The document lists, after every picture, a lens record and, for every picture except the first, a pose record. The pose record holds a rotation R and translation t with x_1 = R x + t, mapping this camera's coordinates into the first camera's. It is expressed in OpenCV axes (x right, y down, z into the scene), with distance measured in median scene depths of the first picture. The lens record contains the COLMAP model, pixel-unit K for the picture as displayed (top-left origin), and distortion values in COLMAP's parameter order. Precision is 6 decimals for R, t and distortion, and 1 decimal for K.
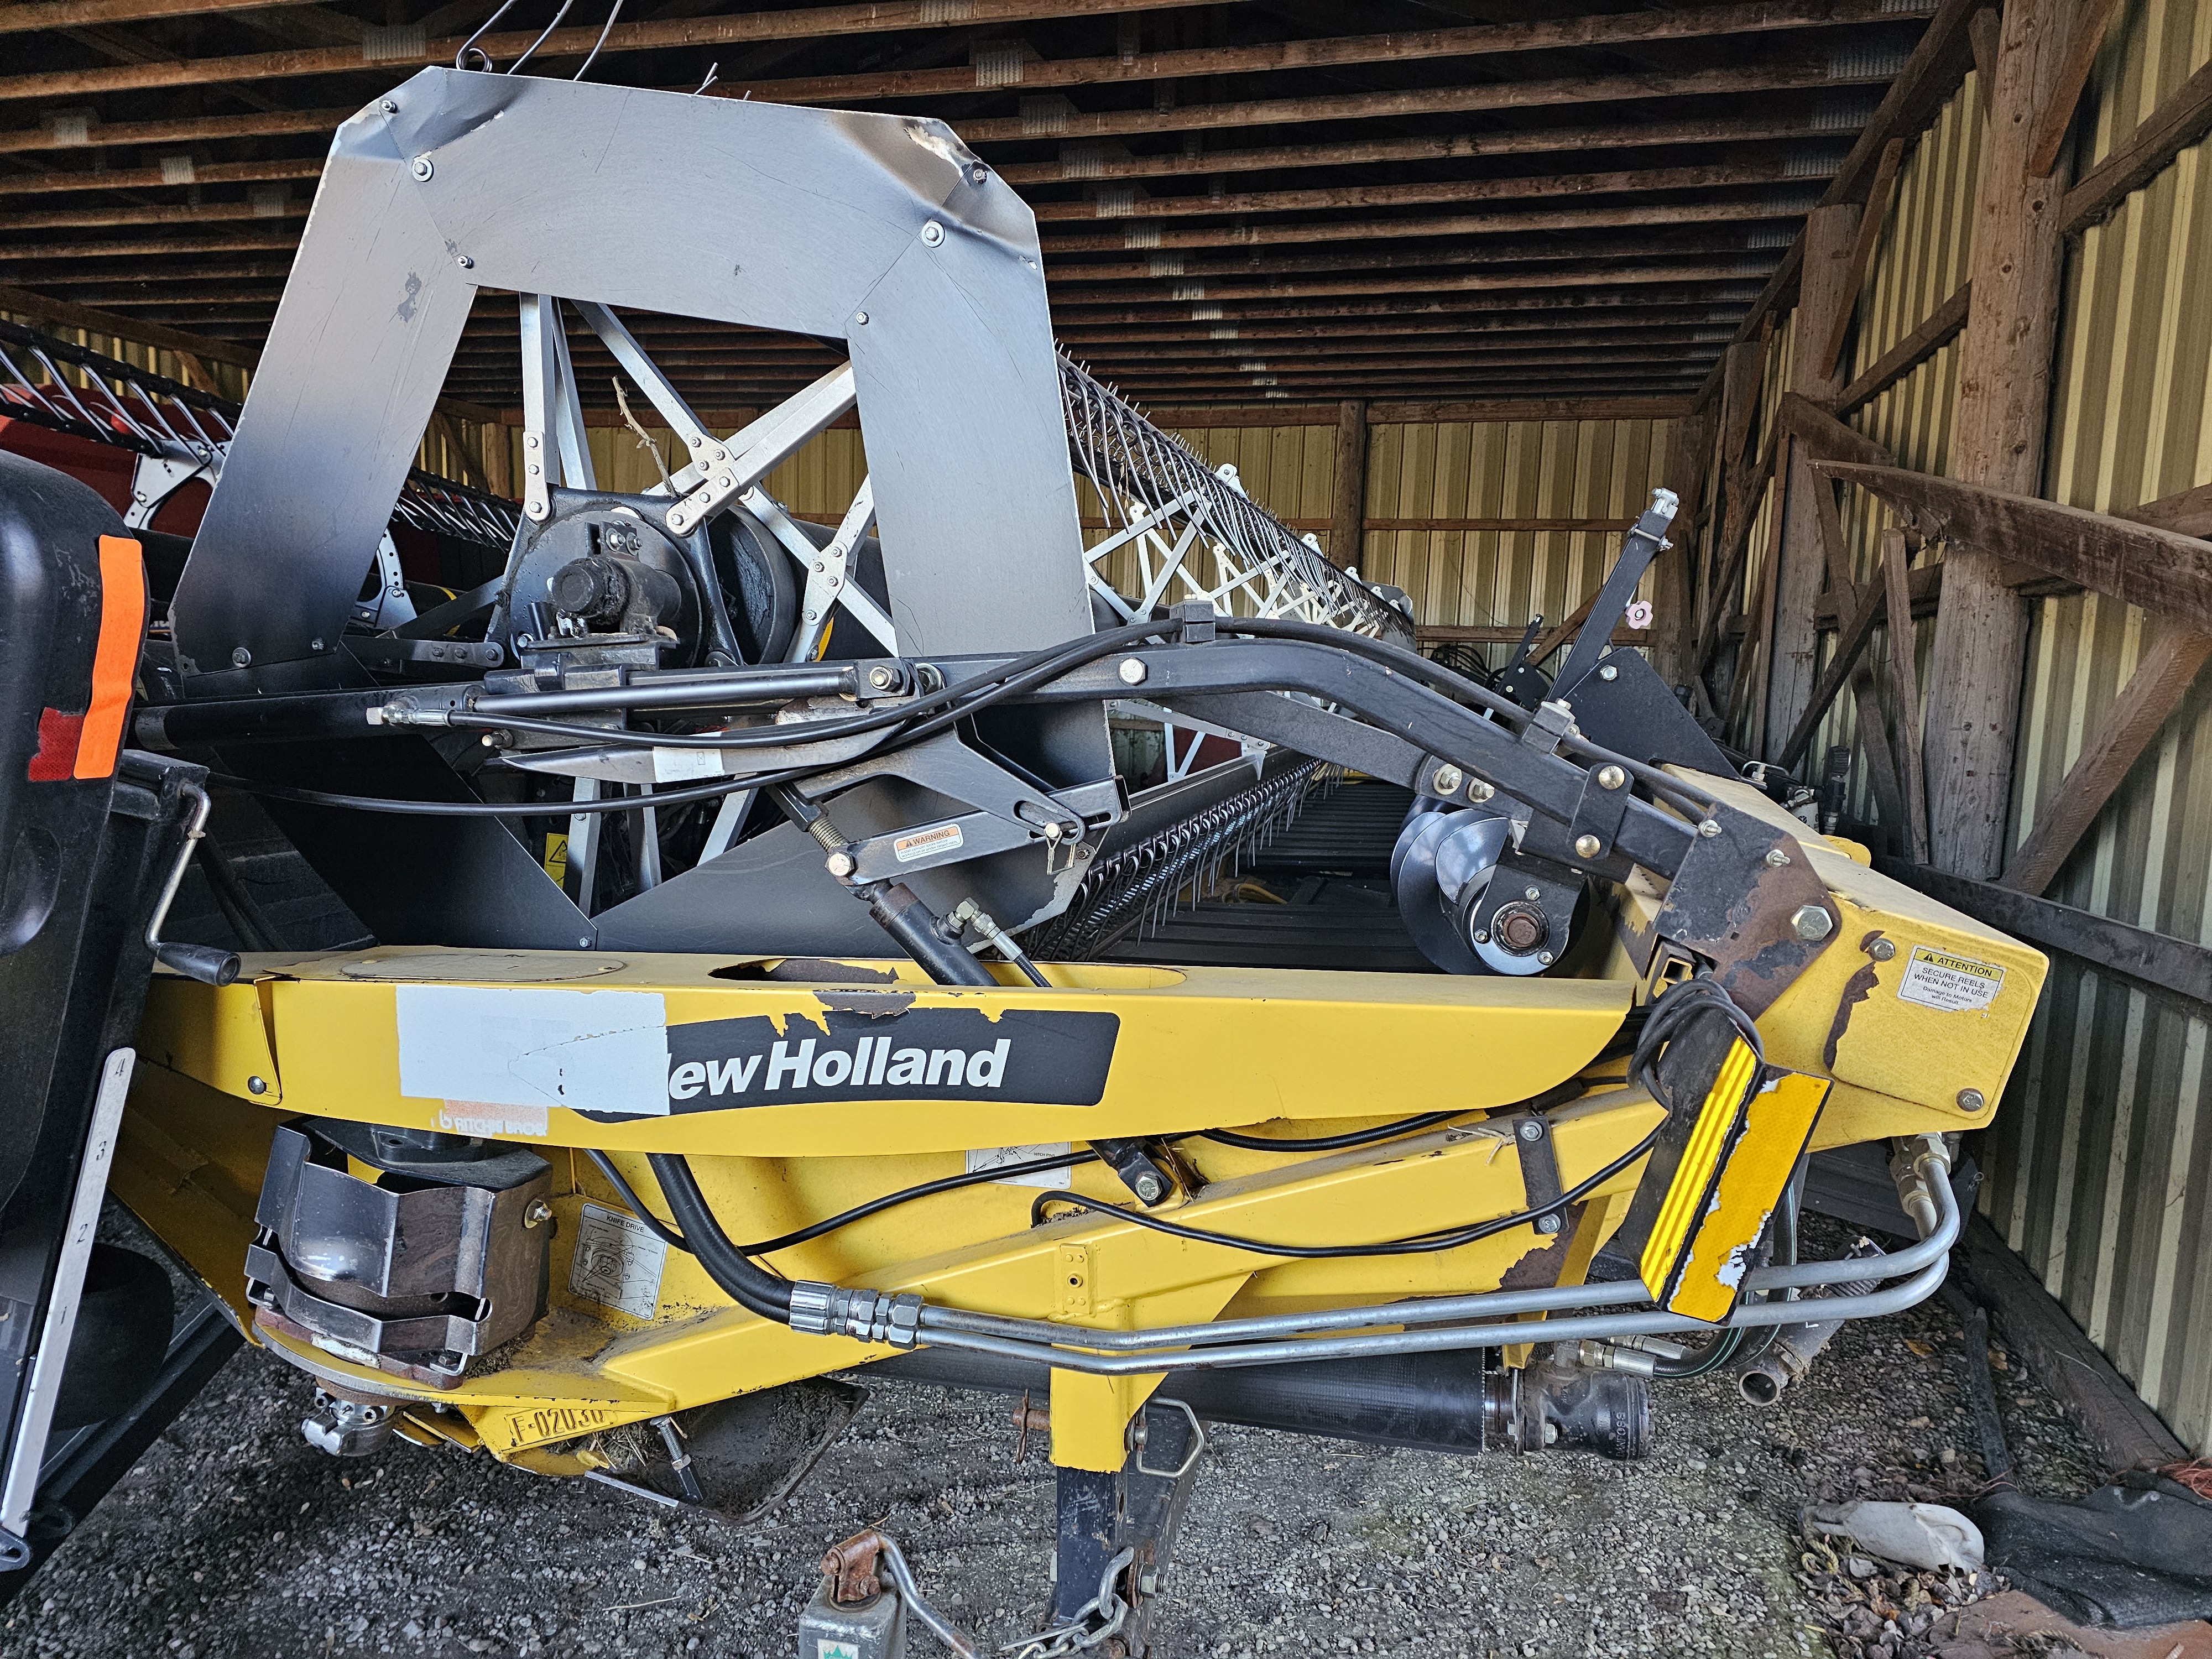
lens RADIAL K [[1507.5, 0, 1126.0], [0, 1507.5, 847.4], [0, 0, 1]] dist [0.075809, -0.074327]
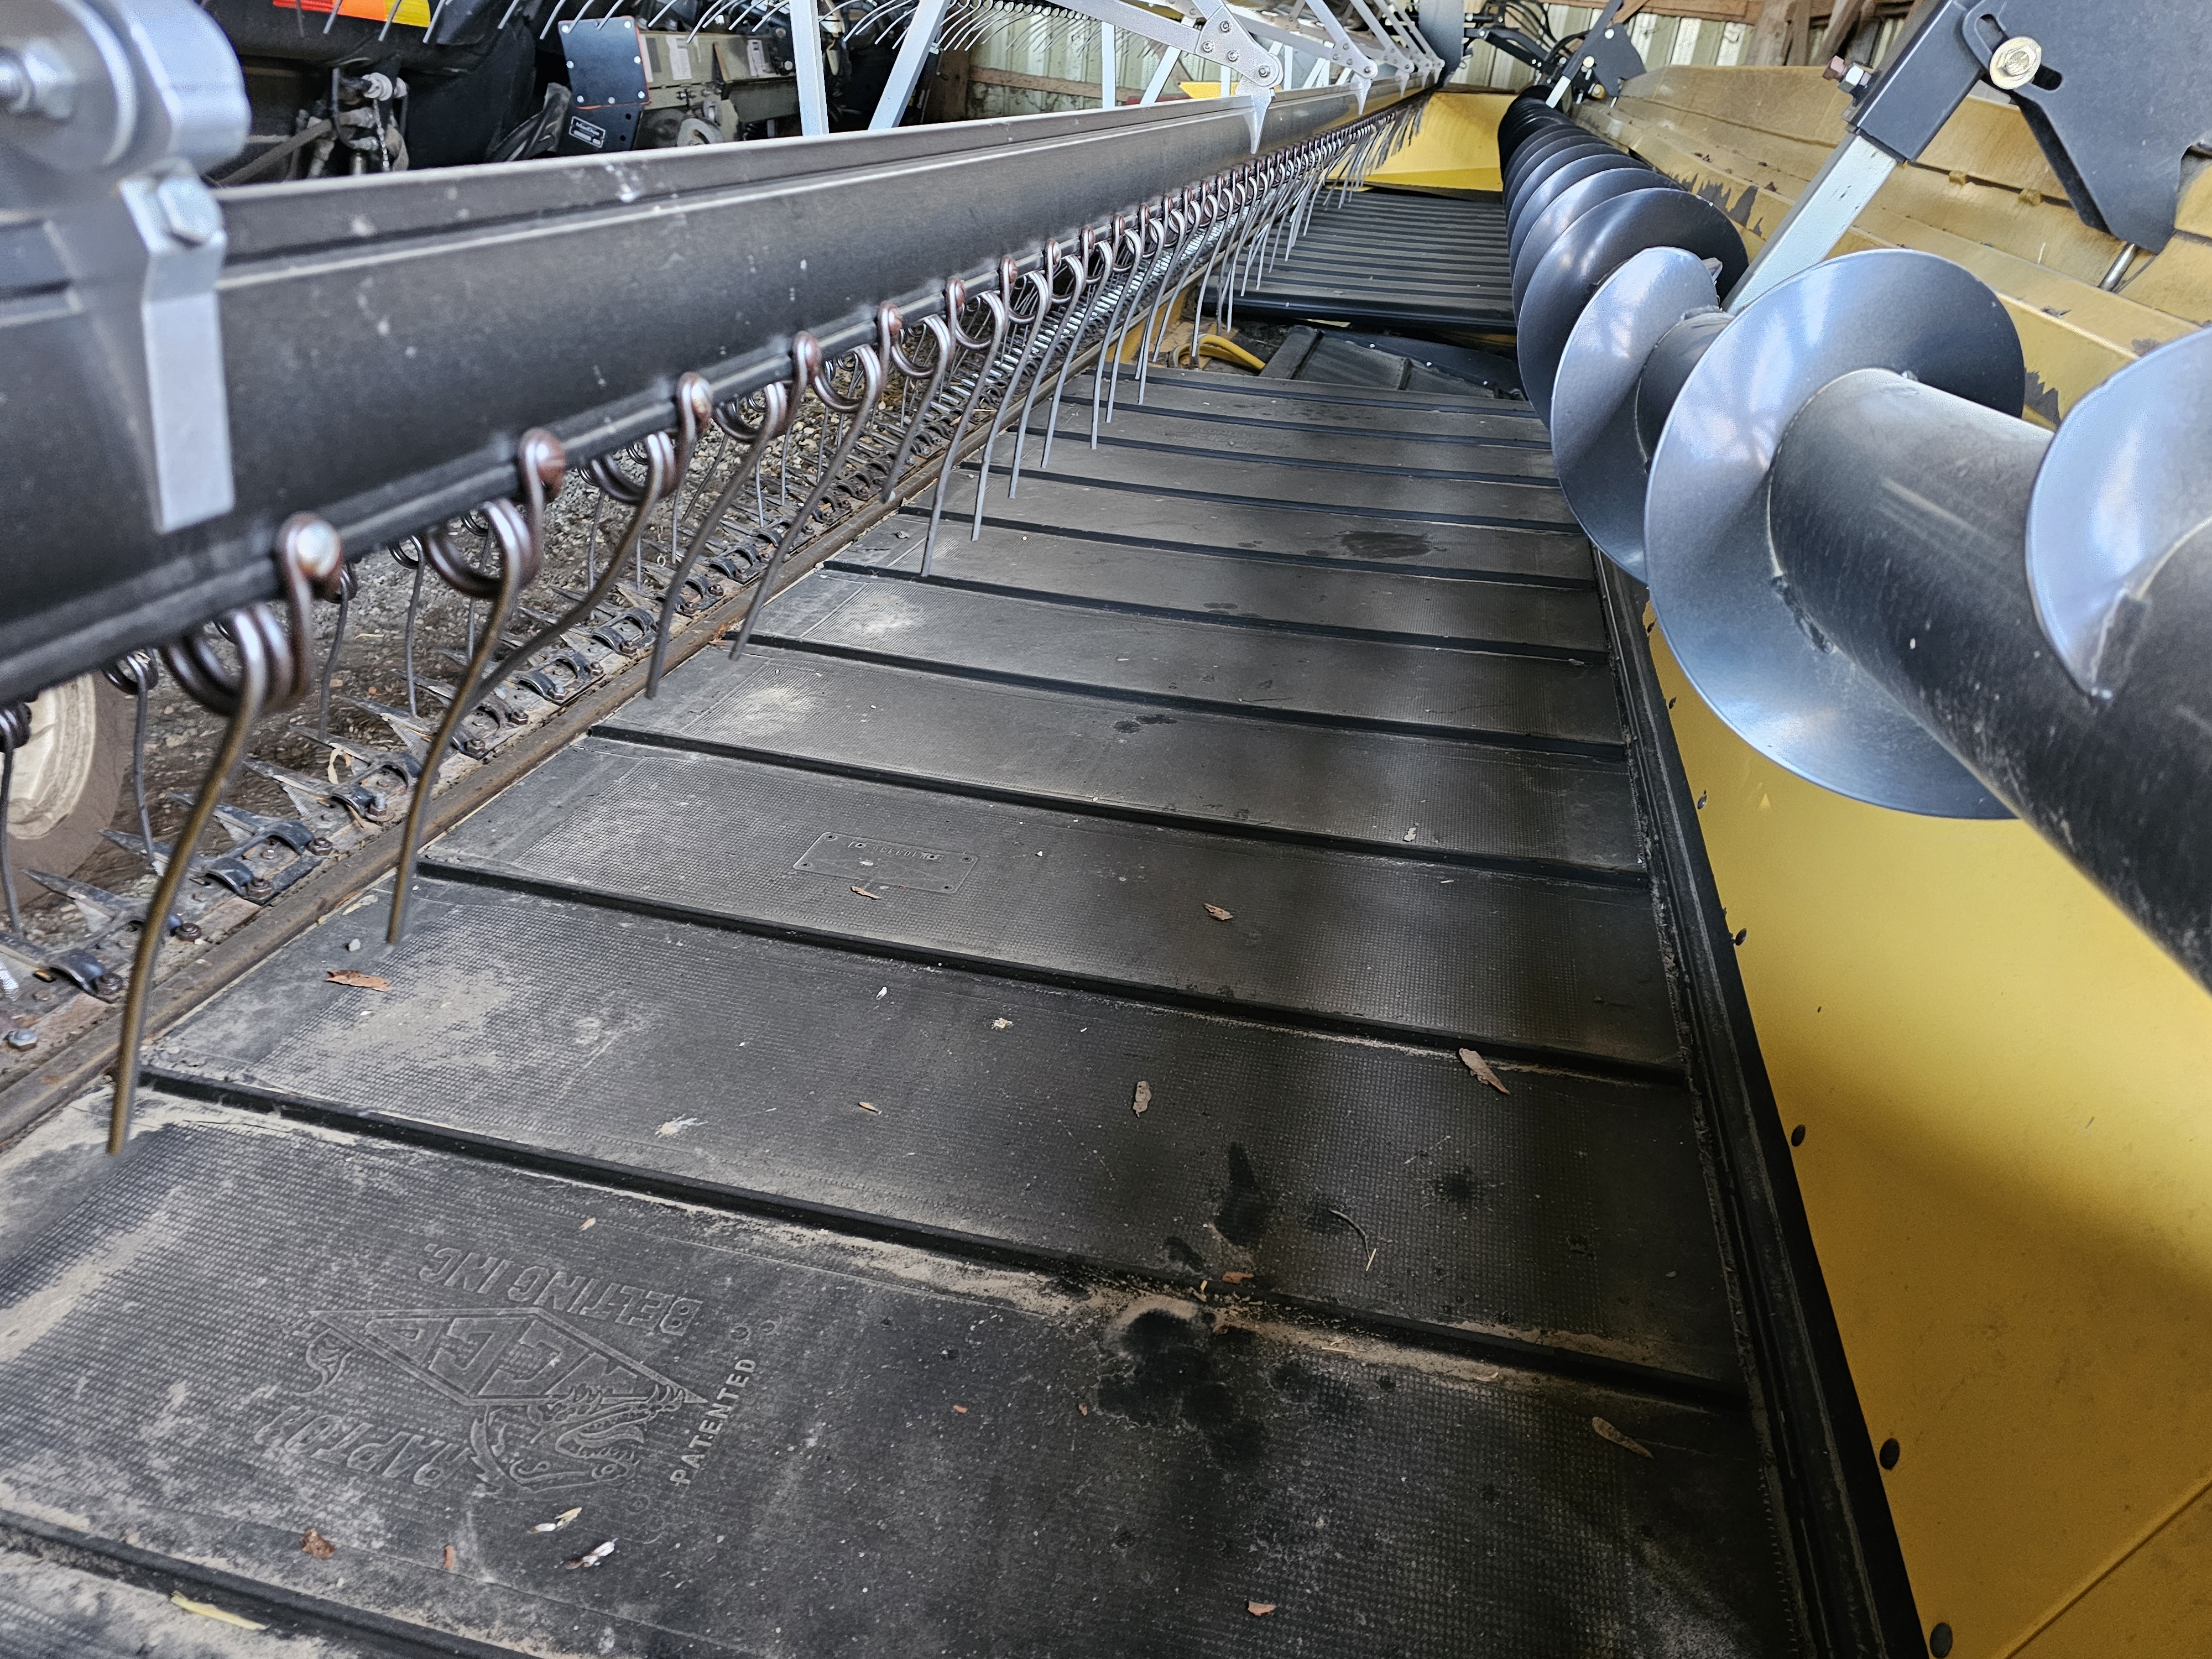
lens RADIAL K [[1489.1, 0, 1122.2], [0, 1489.1, 839.3], [0, 0, 1]] dist [0.083123, -0.072400]
pose [[0.997723, 0.050484, 0.044714, 0.015112], [-0.063227, 0.930889, 0.359788, -0.004508], [-0.023460, -0.361796, 0.931962, 0.201397]]
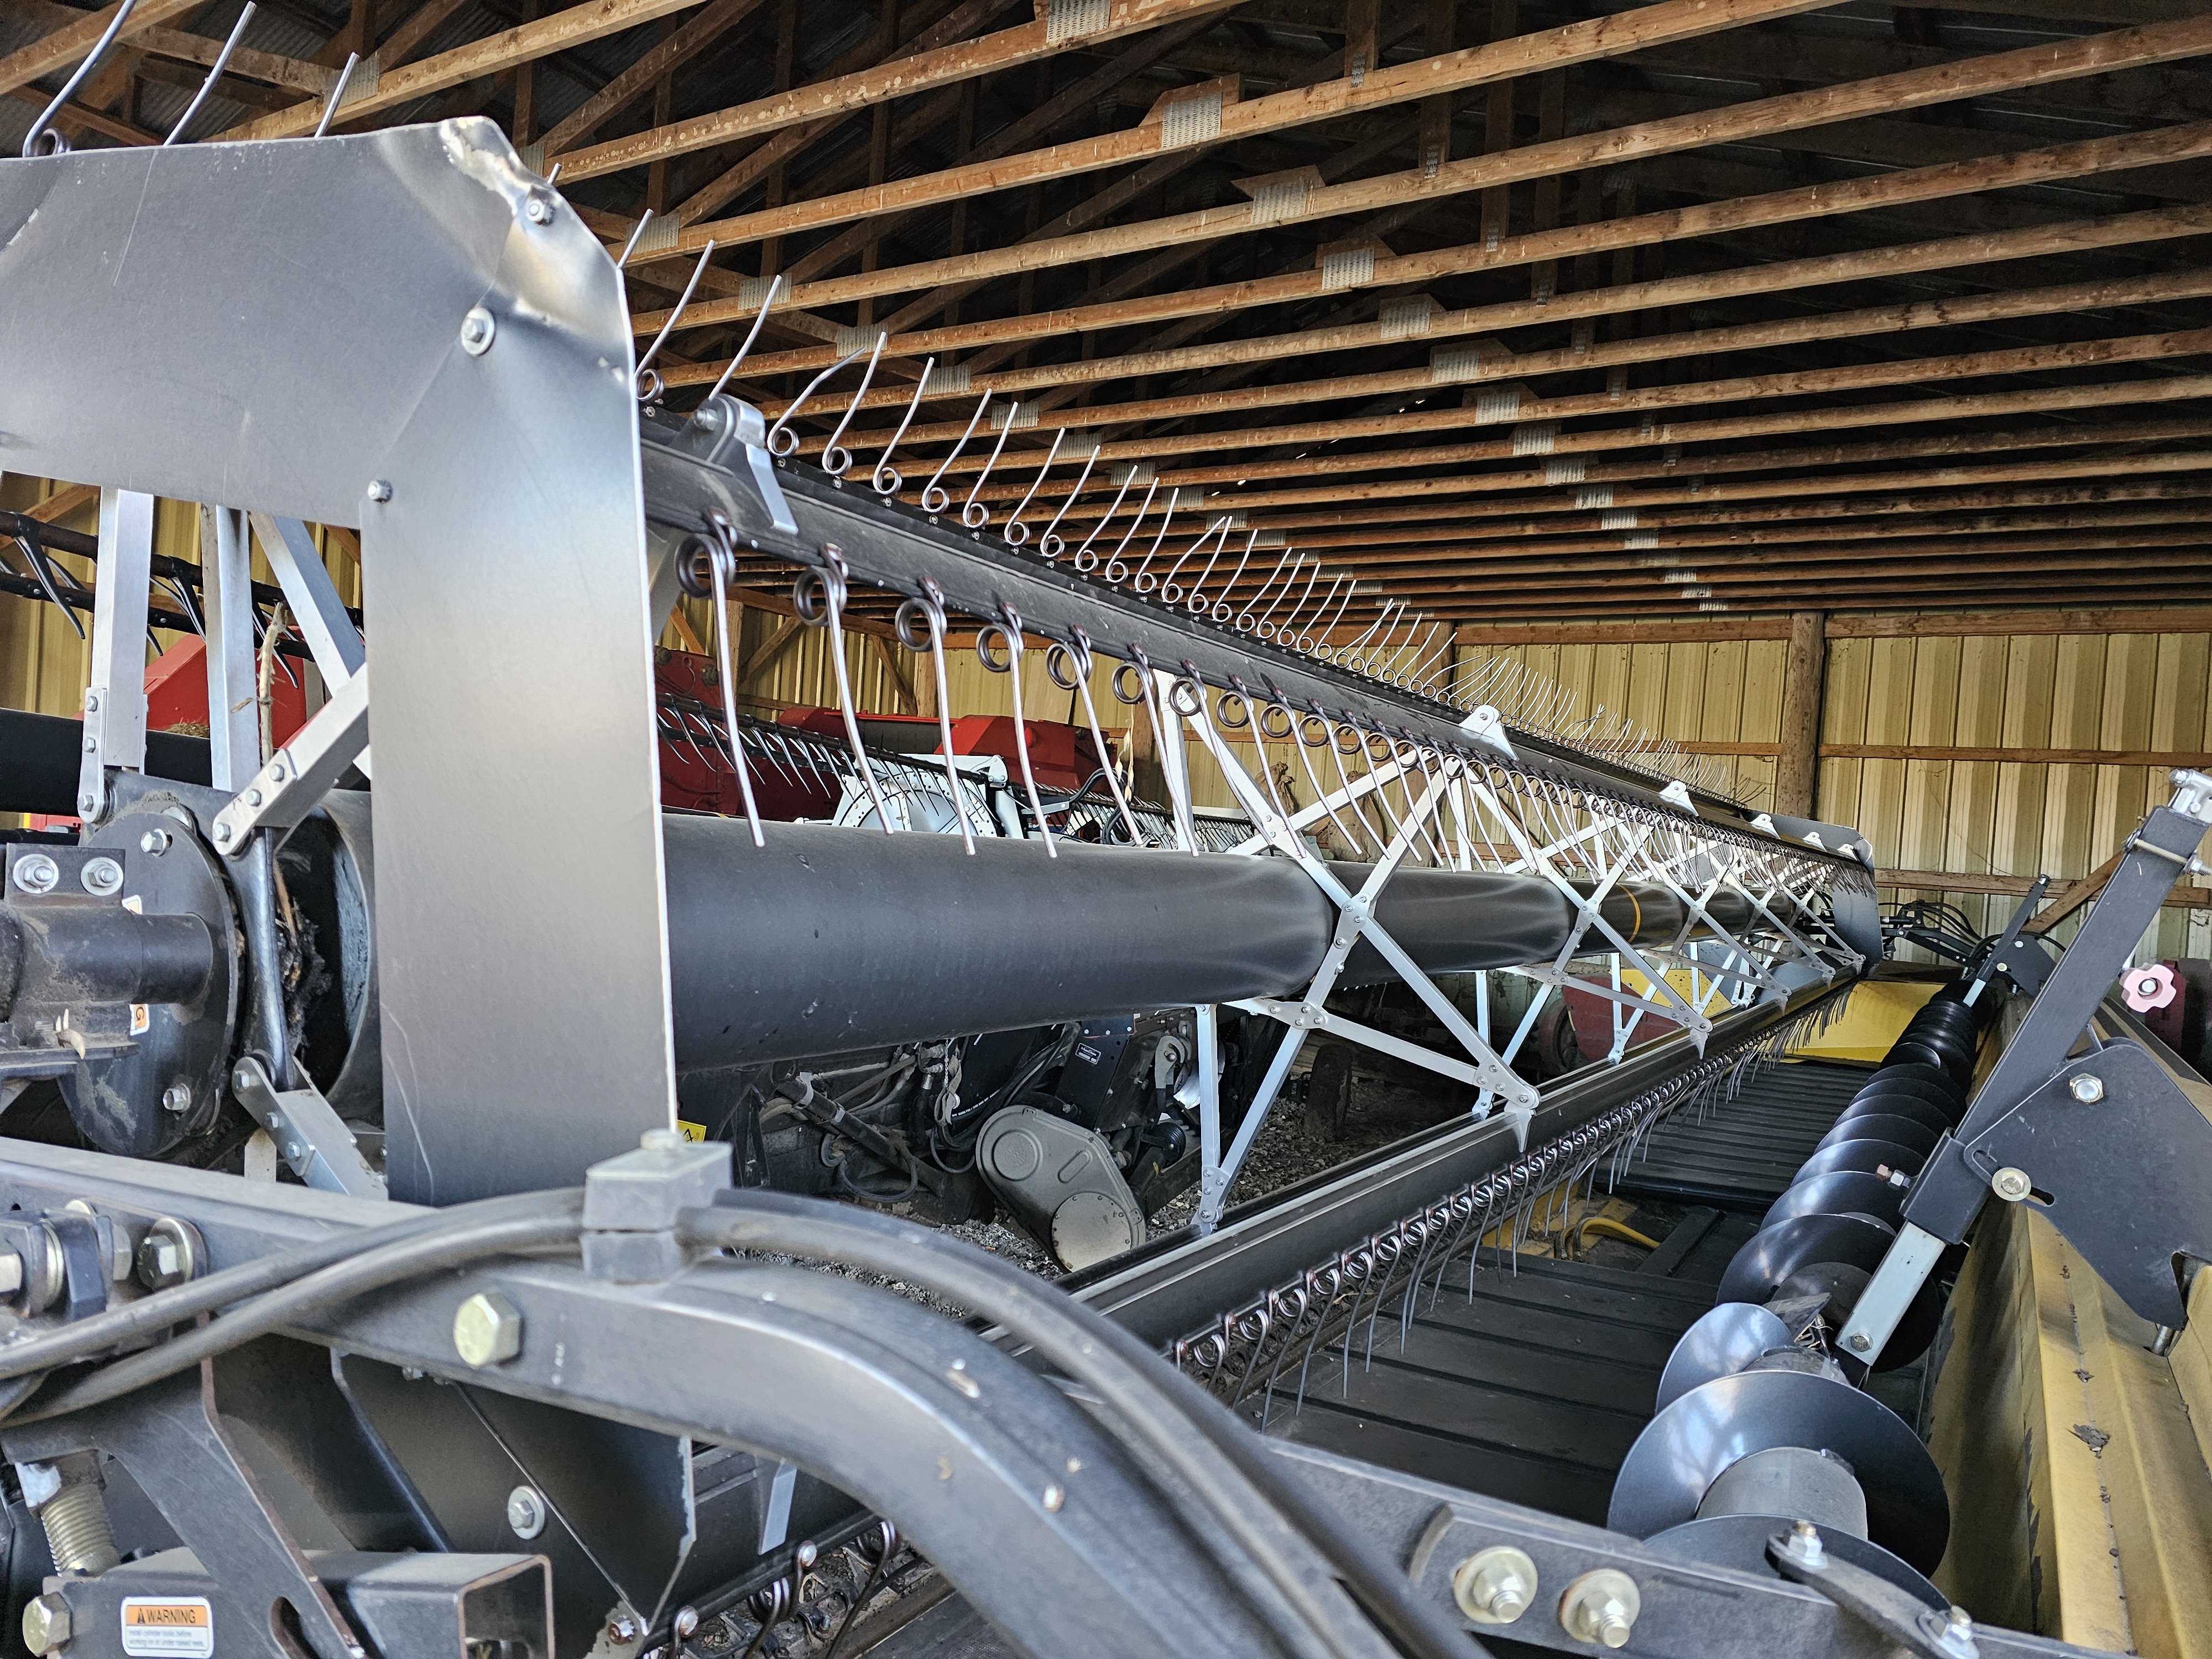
lens RADIAL K [[1483.1, 0, 1115.3], [0, 1483.1, 835.4], [0, 0, 1]] dist [0.075353, -0.067597]
pose [[0.953685, 0.036518, -0.298583, 0.051083], [-0.077930, 0.988709, -0.127990, -0.039646], [0.290538, 0.145330, 0.945763, 0.130025]]
